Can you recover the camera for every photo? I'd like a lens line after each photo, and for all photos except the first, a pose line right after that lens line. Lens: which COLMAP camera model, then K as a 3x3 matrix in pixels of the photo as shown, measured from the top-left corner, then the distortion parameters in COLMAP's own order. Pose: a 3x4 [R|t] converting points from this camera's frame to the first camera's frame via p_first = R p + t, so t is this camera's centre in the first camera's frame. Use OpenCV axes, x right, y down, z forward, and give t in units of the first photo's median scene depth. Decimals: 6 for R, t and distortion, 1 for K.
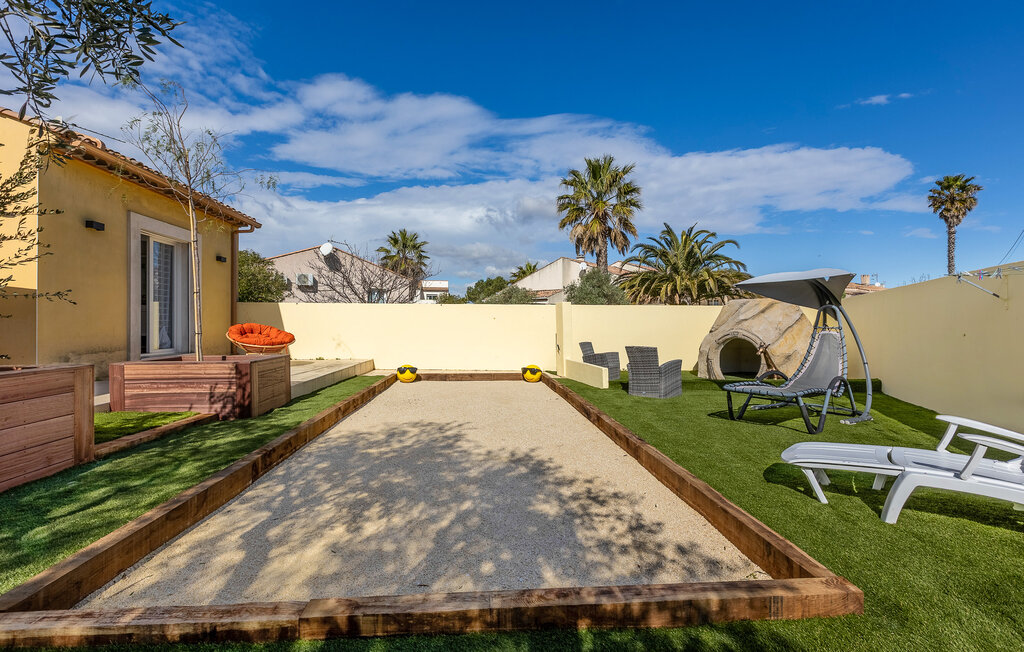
lens RADIAL K [[487.6, 0, 512.0], [0, 487.6, 326.0], [0, 0, 1]] dist [-0.000057, -0.000467]
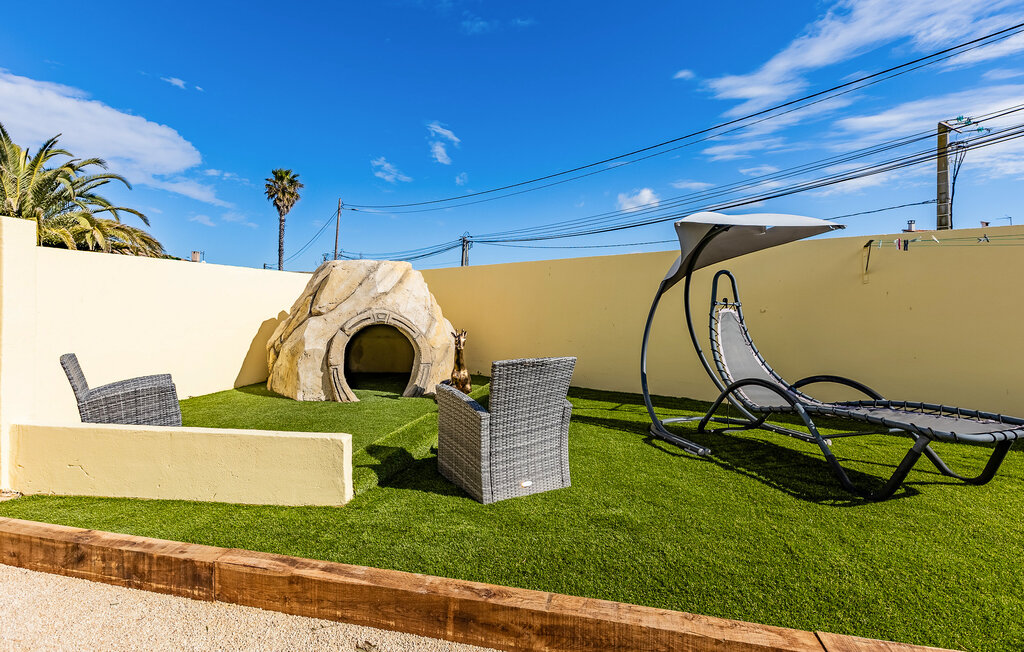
lens RADIAL K [[514.6, 0, 511.3], [0, 514.6, 274.1], [0, 0, 1]] dist [-0.002587, -0.000157]
pose [[0.333231, 0.049837, 0.941527, -0.014013], [0.010019, 0.998359, -0.056391, 0.000596], [-0.942792, 0.028224, 0.332185, 0.129712]]
